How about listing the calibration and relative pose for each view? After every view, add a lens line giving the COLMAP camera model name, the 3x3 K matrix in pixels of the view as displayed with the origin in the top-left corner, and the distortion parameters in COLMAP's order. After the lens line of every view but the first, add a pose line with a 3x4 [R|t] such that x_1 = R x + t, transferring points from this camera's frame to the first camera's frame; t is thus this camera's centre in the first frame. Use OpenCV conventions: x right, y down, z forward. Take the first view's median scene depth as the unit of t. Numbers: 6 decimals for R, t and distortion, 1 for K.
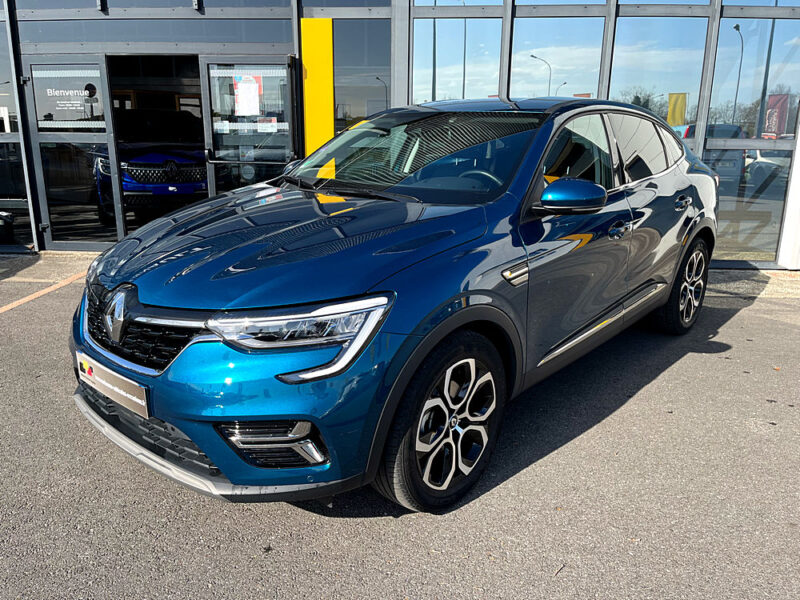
lens RADIAL K [[607.1, 0, 400.0], [0, 607.1, 300.0], [0, 0, 1]] dist [0.089678, -0.110233]
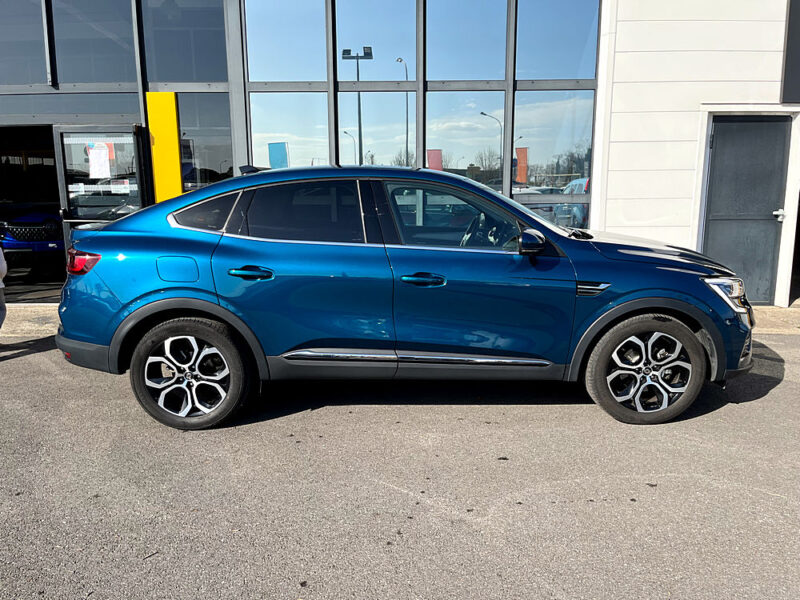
lens RADIAL K [[607.1, 0, 400.0], [0, 607.1, 300.0], [0, 0, 1]] dist [0.089678, -0.110233]
pose [[0.998830, -0.022554, 0.042769, 0.231686], [0.025895, 0.996520, -0.079232, 0.014150], [-0.040834, 0.080247, 0.995938, -0.090362]]
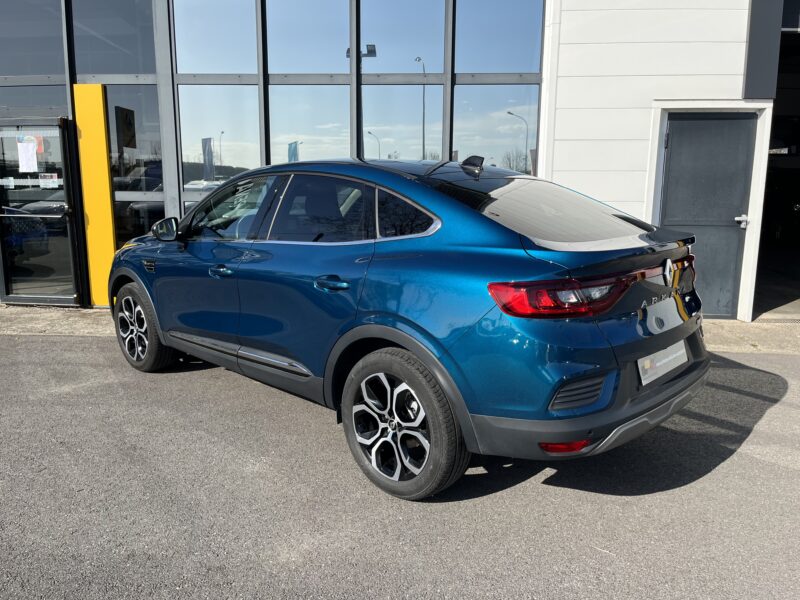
lens RADIAL K [[603.8, 0, 396.6], [0, 603.8, 296.3], [0, 0, 1]] dist [0.105660, -0.134115]
pose [[0.999933, 0.000433, -0.011599, 0.403238], [-0.001437, 0.996235, -0.086683, 0.004092], [0.011518, 0.086694, 0.996168, -0.032764]]
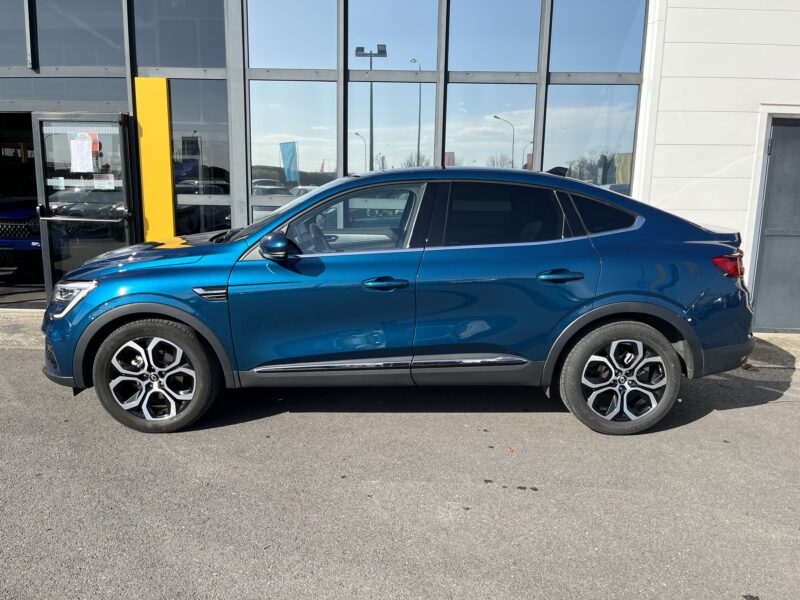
lens RADIAL K [[604.5, 0, 396.5], [0, 604.5, 300.8], [0, 0, 1]] dist [0.105989, -0.134631]
pose [[0.999642, 0.004538, 0.026366, 0.228698], [-0.002375, 0.996673, -0.081471, -0.018234], [-0.026648, 0.081379, 0.996327, 0.027920]]
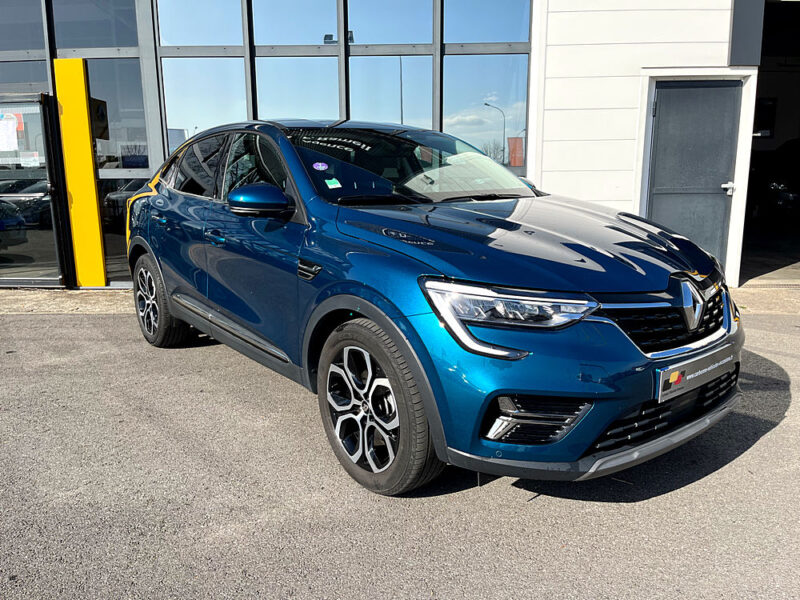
lens RADIAL K [[604.5, 0, 396.5], [0, 604.5, 300.8], [0, 0, 1]] dist [0.105989, -0.134631]
pose [[0.999527, -0.020979, 0.022466, 0.378938], [0.022530, 0.997211, -0.071148, 0.040178], [-0.020911, 0.071621, 0.997213, -0.029271]]
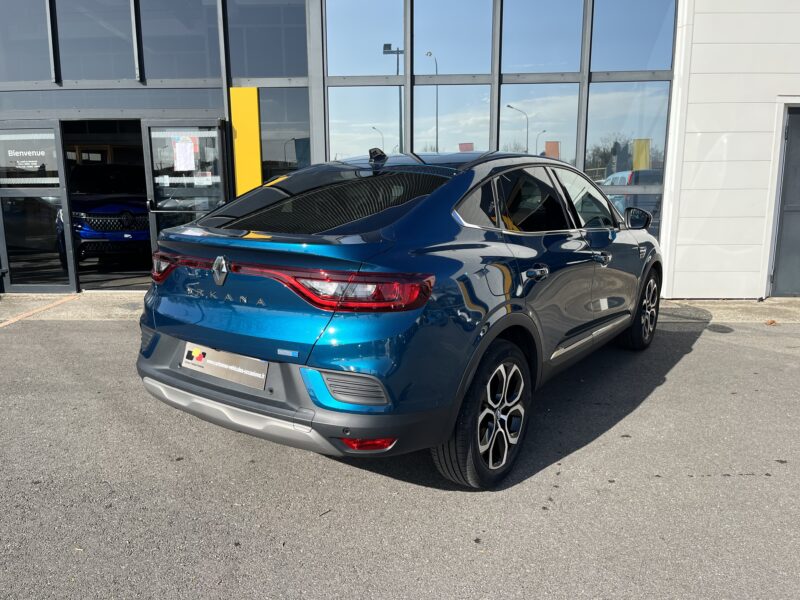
lens RADIAL K [[604.5, 0, 396.5], [0, 604.5, 300.8], [0, 0, 1]] dist [0.105989, -0.134631]
pose [[0.999849, -0.016203, 0.006202, 0.132430], [0.016601, 0.997361, -0.070678, 0.025522], [-0.005040, 0.070770, 0.997480, -0.113178]]
